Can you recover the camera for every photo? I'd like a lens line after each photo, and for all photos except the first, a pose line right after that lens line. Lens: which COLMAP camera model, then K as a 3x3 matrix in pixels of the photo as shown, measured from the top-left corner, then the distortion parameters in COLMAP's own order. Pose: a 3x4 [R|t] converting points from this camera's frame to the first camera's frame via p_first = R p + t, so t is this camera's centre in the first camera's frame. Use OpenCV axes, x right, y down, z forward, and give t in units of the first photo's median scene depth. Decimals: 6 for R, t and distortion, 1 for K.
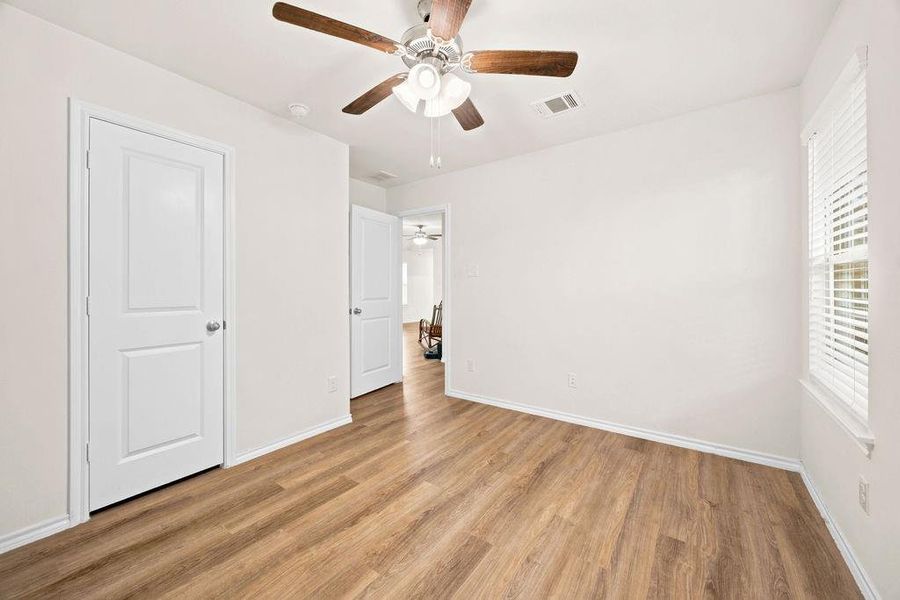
lens RADIAL K [[340.8, 0, 452.5], [0, 340.8, 290.8], [0, 0, 1]] dist [-0.000313, -0.000038]
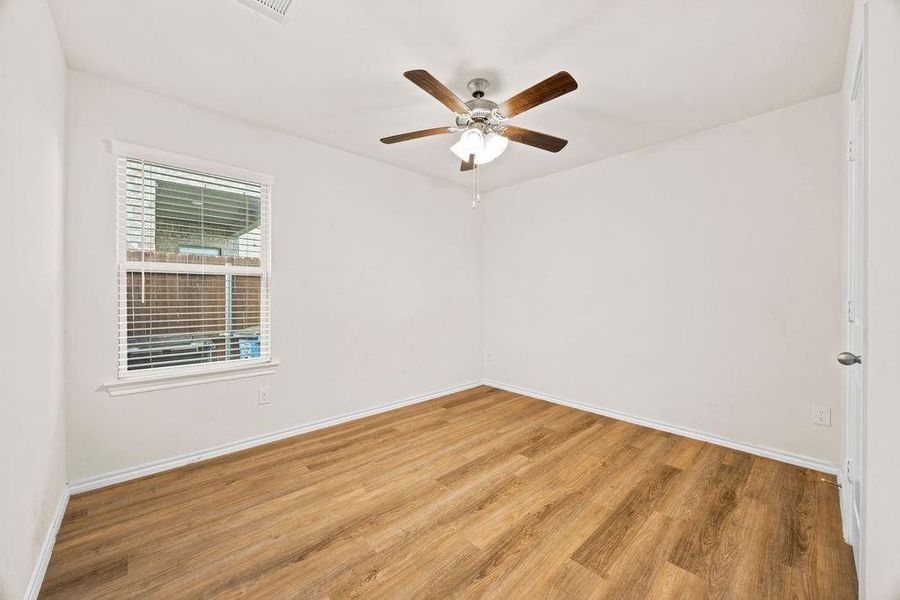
lens RADIAL K [[340.8, 0, 453.8], [0, 340.8, 295.8], [0, 0, 1]] dist [-0.000313, -0.000038]
pose [[-0.982224, -0.000692, 0.187712, -0.187828], [0.002159, 0.999885, 0.014983, -0.012677], [-0.187701, 0.015122, -0.982110, 2.013713]]
